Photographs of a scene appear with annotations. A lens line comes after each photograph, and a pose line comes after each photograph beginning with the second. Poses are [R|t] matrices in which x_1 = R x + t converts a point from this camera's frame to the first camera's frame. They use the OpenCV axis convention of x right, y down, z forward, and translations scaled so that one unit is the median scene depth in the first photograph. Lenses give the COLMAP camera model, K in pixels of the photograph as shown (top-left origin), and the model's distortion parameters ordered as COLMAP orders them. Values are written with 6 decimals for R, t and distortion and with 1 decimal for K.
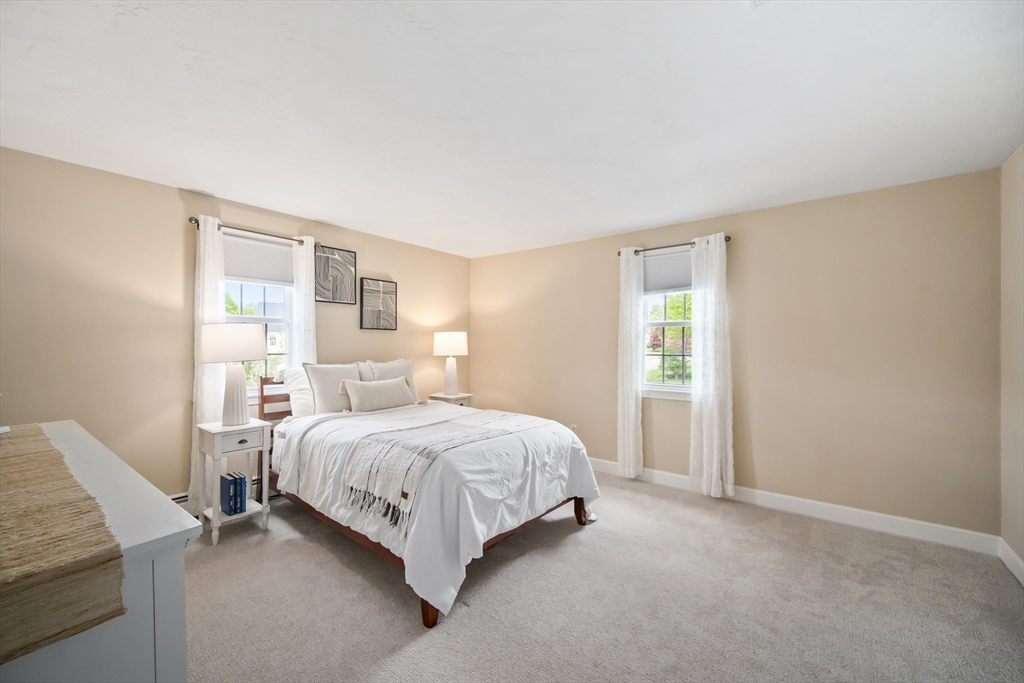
lens RADIAL K [[405.9, 0, 503.5], [0, 405.9, 345.5], [0, 0, 1]] dist [-0.000680, -0.000085]
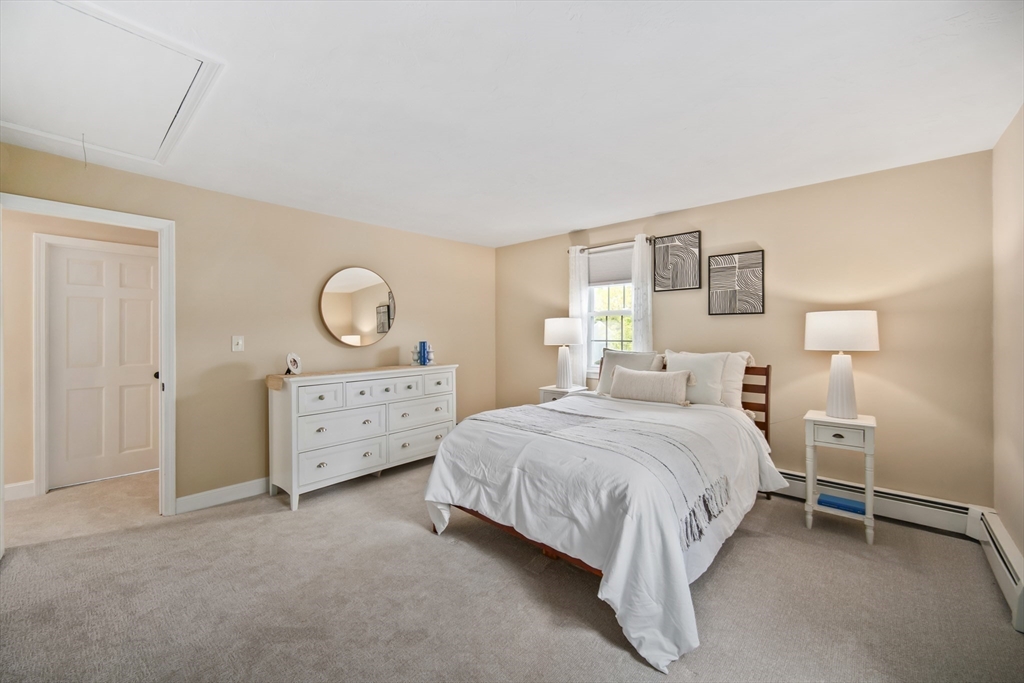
lens RADIAL K [[385.7, 0, 512.8], [0, 385.7, 358.5], [0, 0, 1]] dist [-0.000701, -0.000109]
pose [[-0.041158, 0.069897, -0.996705, 0.533146], [0.000546, 0.997551, 0.069934, -0.004460], [0.999152, 0.002334, -0.041096, 0.615773]]
